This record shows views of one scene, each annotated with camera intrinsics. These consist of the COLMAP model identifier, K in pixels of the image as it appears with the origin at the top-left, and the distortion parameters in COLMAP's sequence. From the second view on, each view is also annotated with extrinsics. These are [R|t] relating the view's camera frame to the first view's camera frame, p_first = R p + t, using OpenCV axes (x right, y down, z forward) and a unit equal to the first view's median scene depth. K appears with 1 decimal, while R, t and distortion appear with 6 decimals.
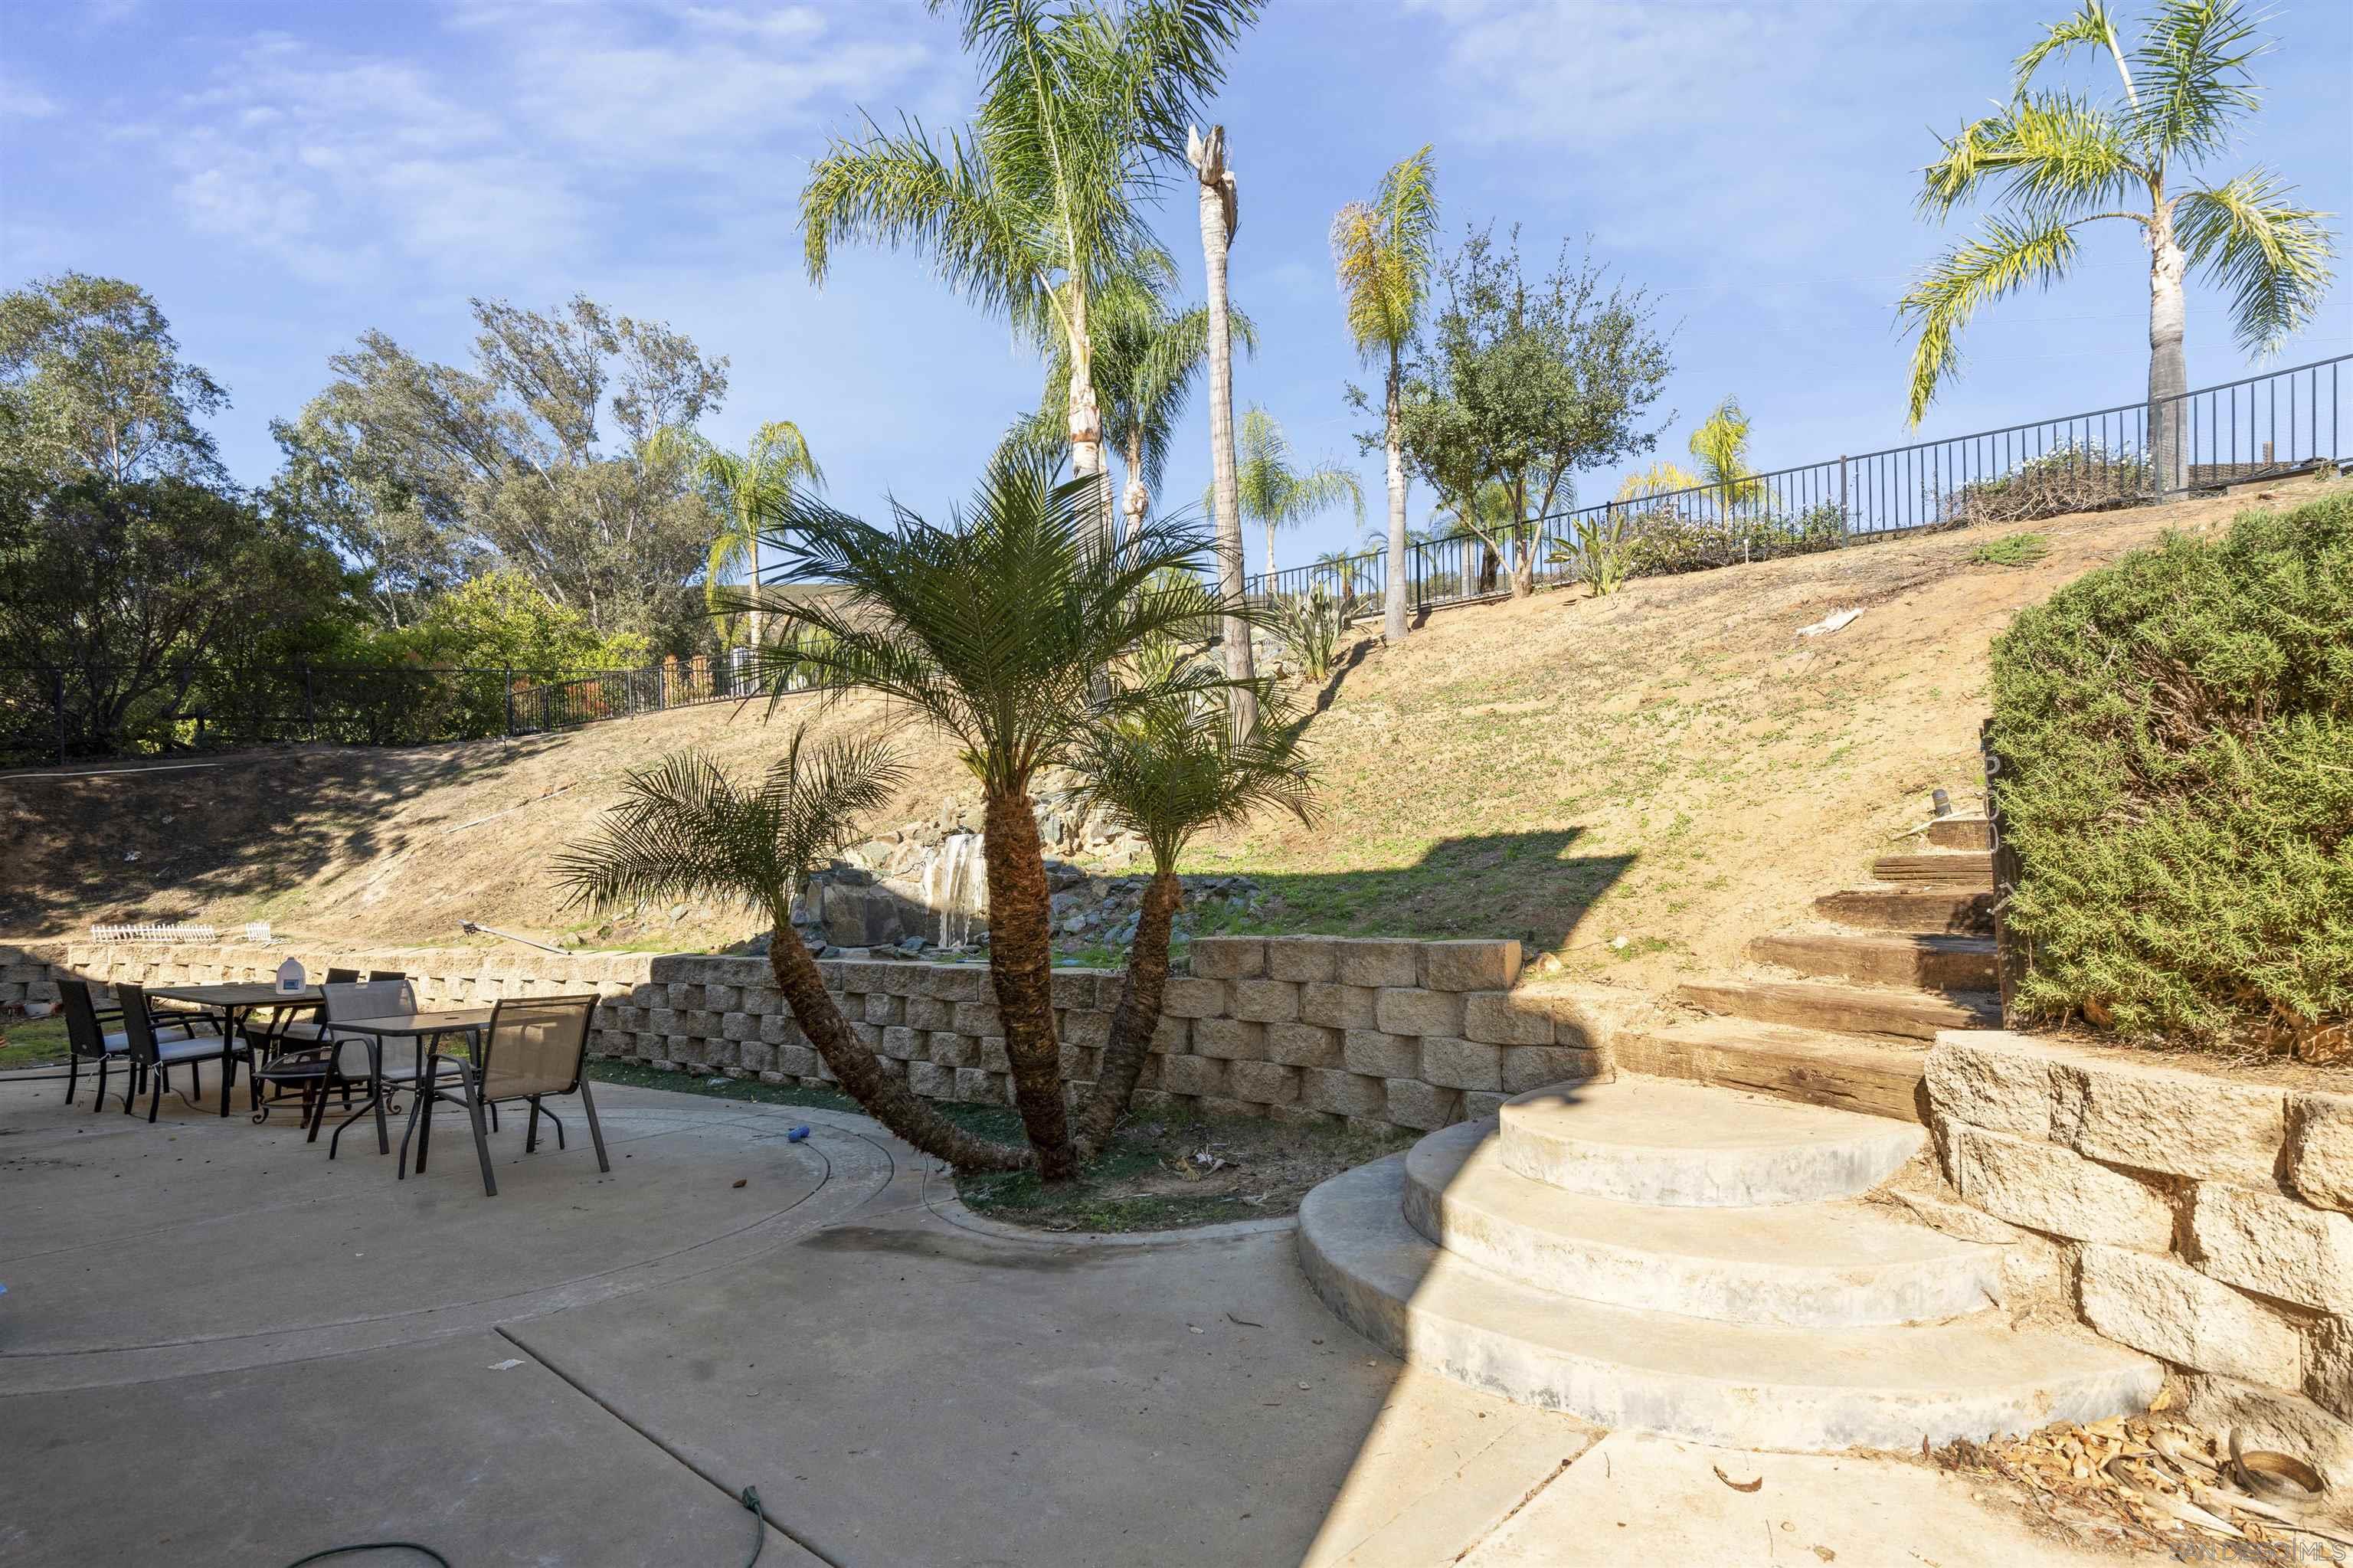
lens RADIAL K [[1109.5, 0, 1176.8], [0, 1109.5, 864.1], [0, 0, 1]] dist [0.000026, 0.000003]
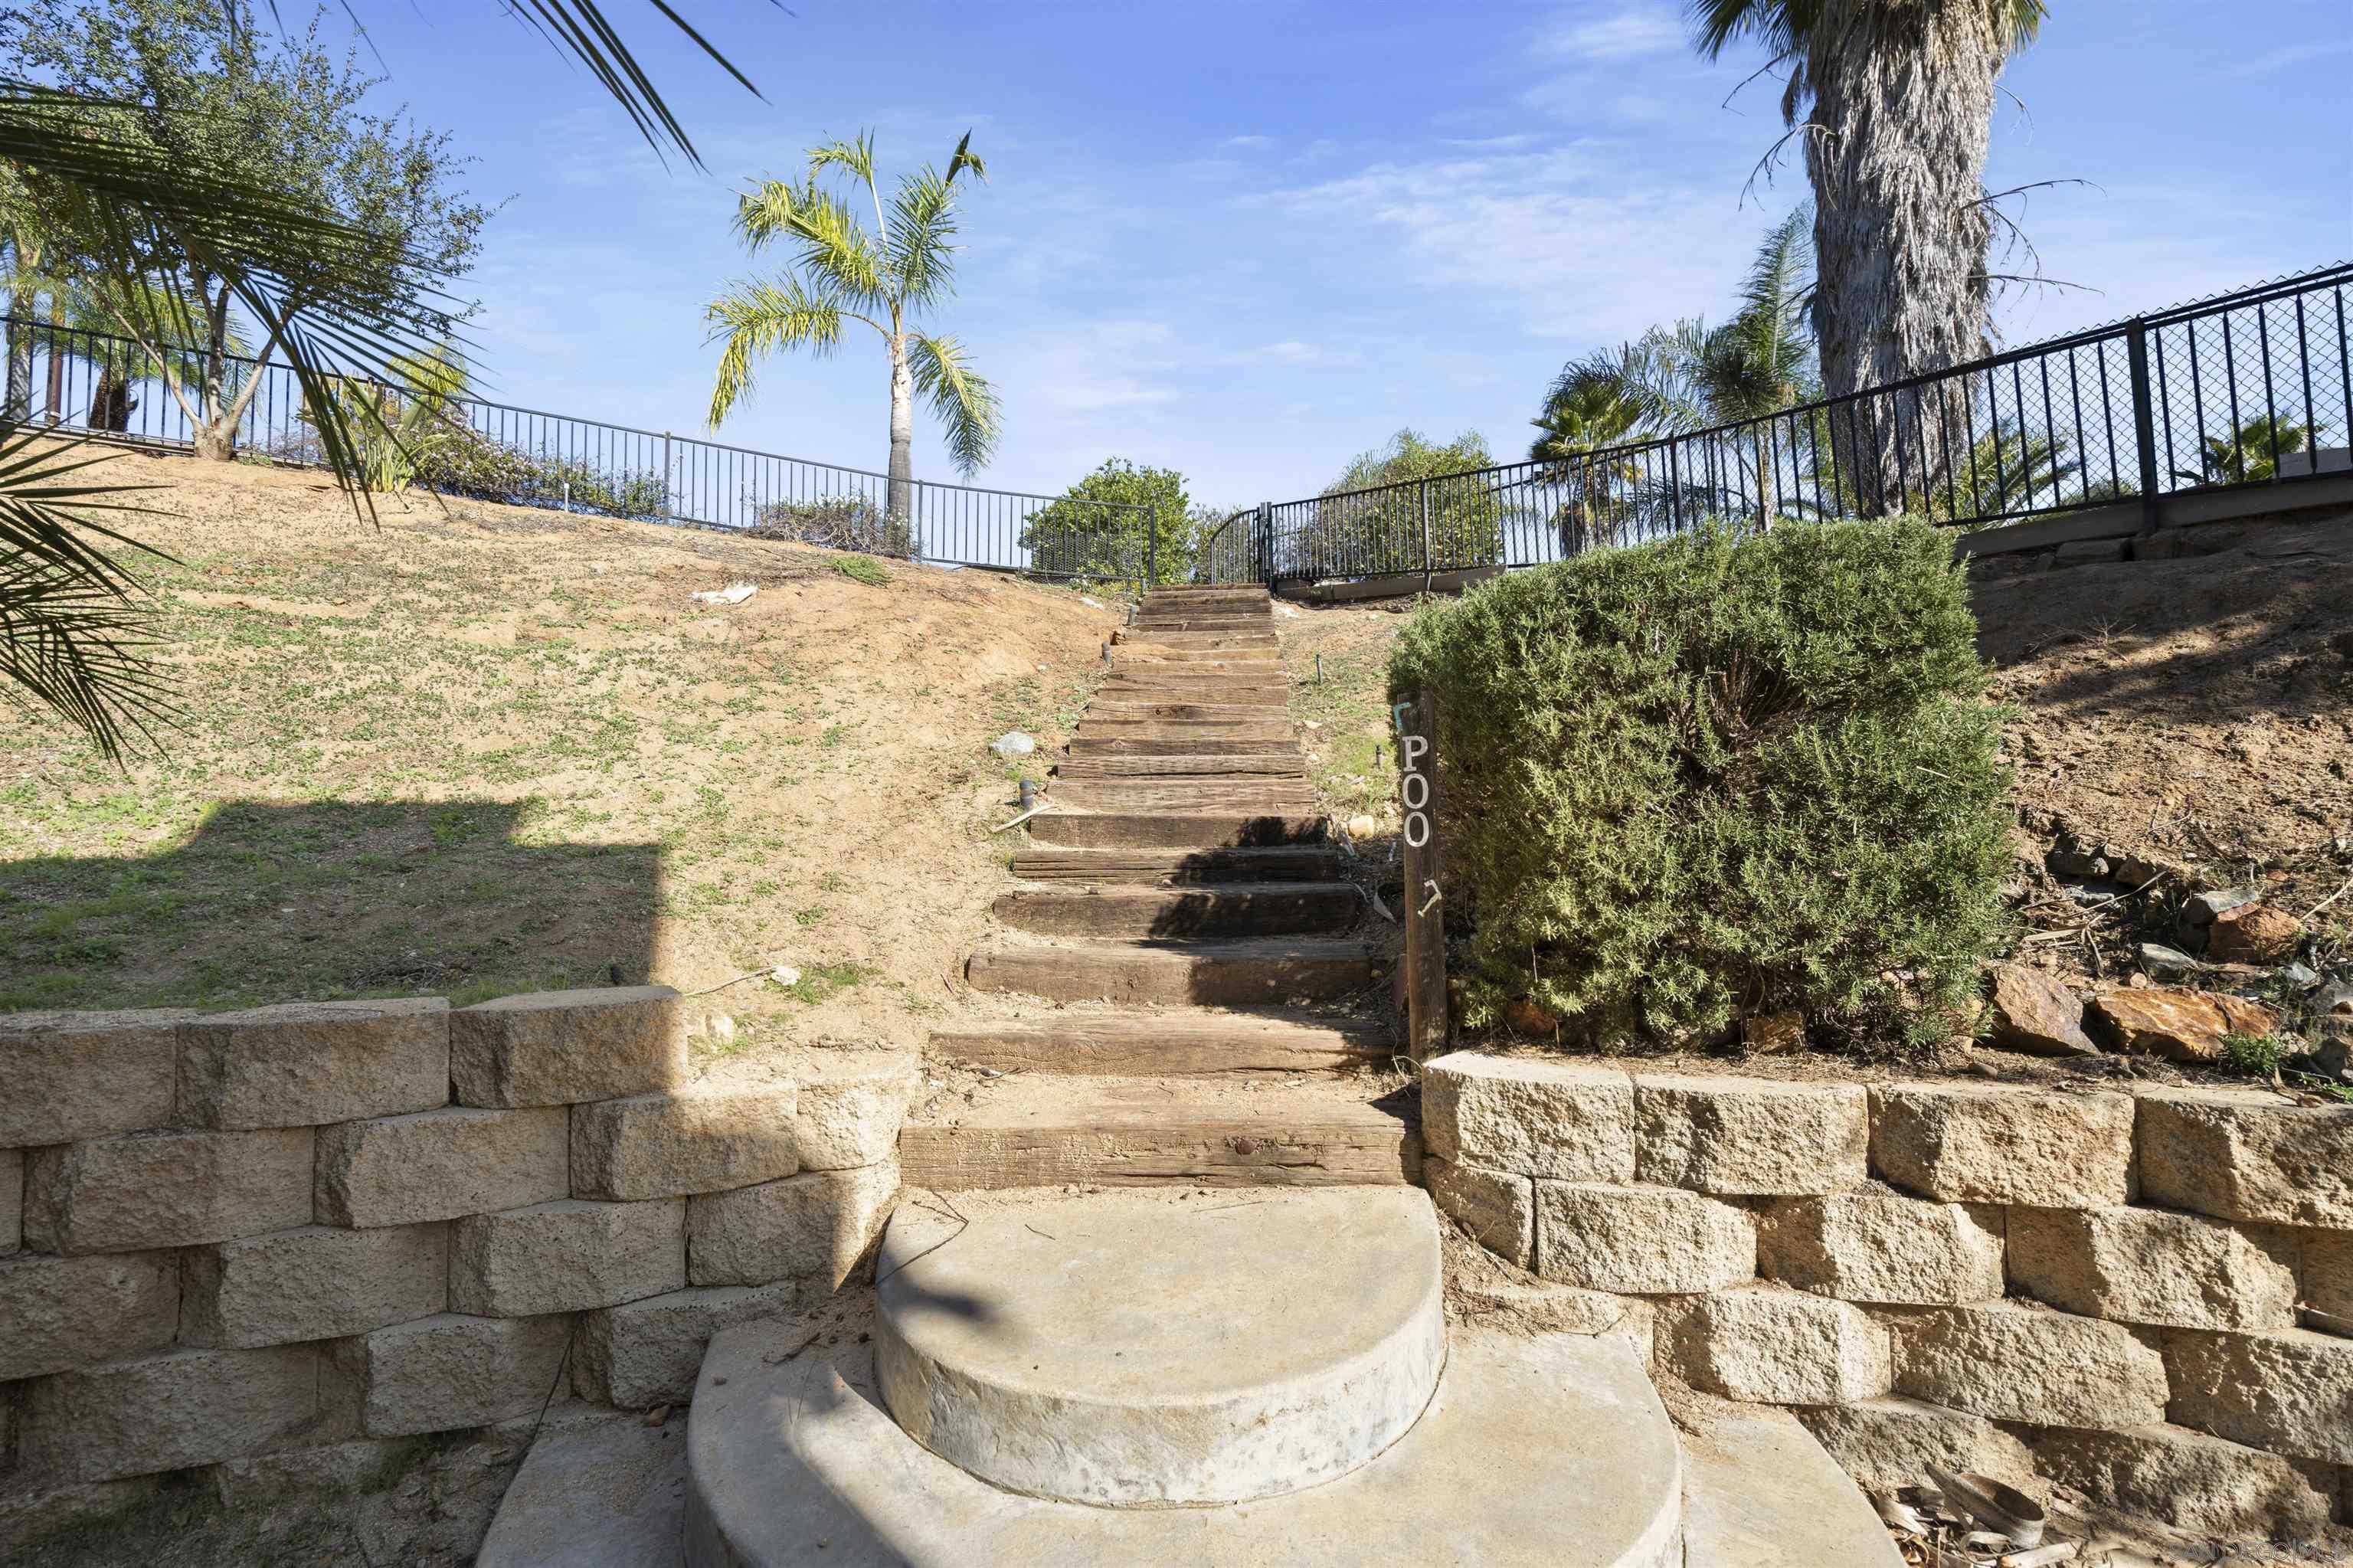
lens RADIAL K [[1082.9, 0, 1176.5], [0, 1082.9, 784.0], [0, 0, 1]] dist [-0.000317, -0.000154]
pose [[0.407018, 0.085312, 0.909427, -0.087036], [-0.015646, 0.996134, -0.086444, 0.010901], [-0.913286, 0.020956, 0.406780, 0.551364]]
